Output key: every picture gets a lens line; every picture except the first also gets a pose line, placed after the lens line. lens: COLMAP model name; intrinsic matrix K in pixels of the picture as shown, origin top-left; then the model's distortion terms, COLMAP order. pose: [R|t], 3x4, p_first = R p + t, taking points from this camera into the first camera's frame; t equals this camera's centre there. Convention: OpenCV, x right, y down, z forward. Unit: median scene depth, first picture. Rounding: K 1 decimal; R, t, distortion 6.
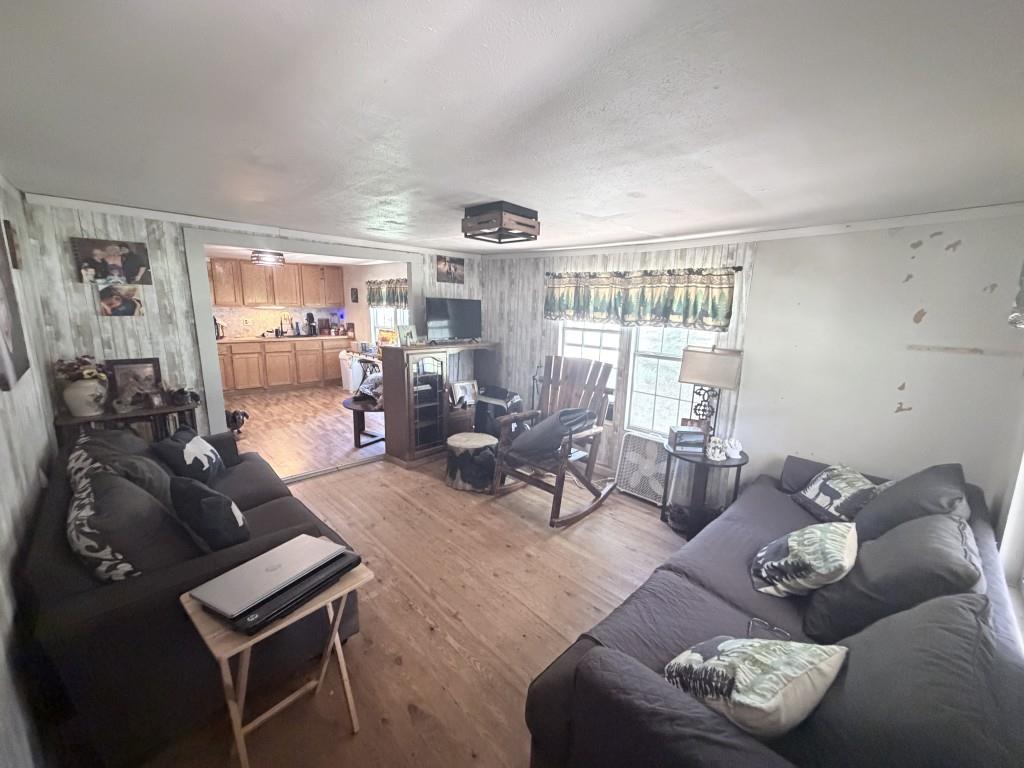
lens RADIAL K [[410.9, 0, 512.0], [0, 410.9, 384.0], [0, 0, 1]] dist [0.013762, 0.000031]
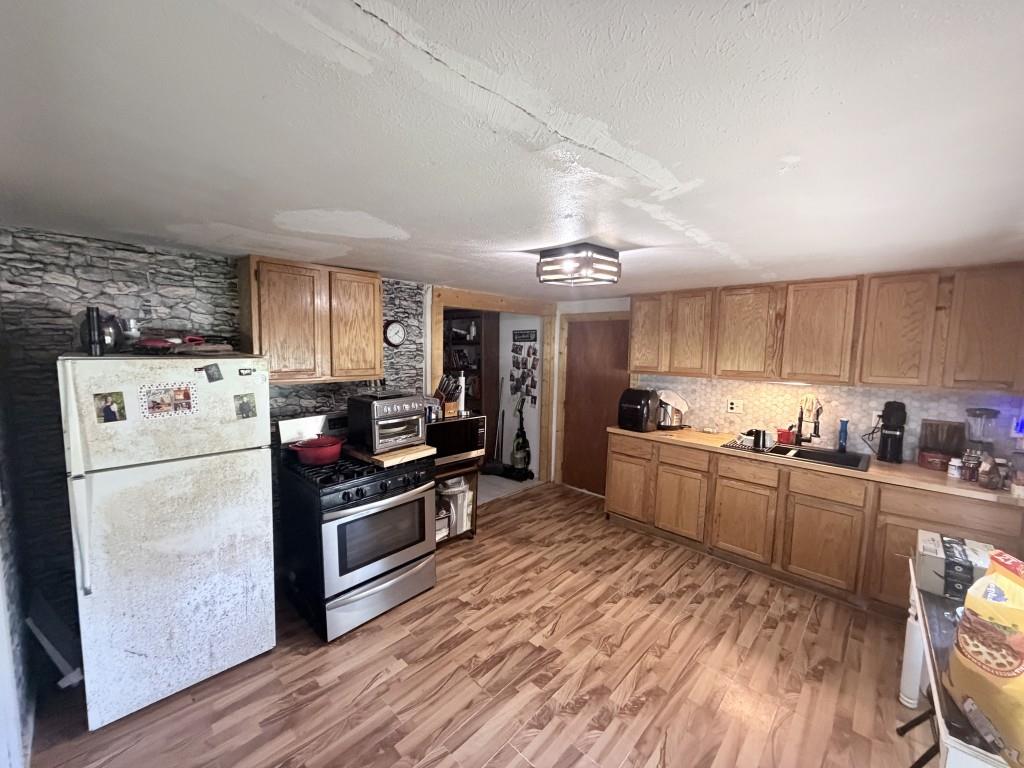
lens RADIAL K [[410.9, 0, 512.0], [0, 410.9, 384.0], [0, 0, 1]] dist [0.013762, 0.000031]
pose [[0.039263, 0.068615, -0.996870, -0.148193], [-0.215305, 0.974786, 0.058615, -0.153528], [0.975757, 0.212330, 0.053046, 0.723748]]
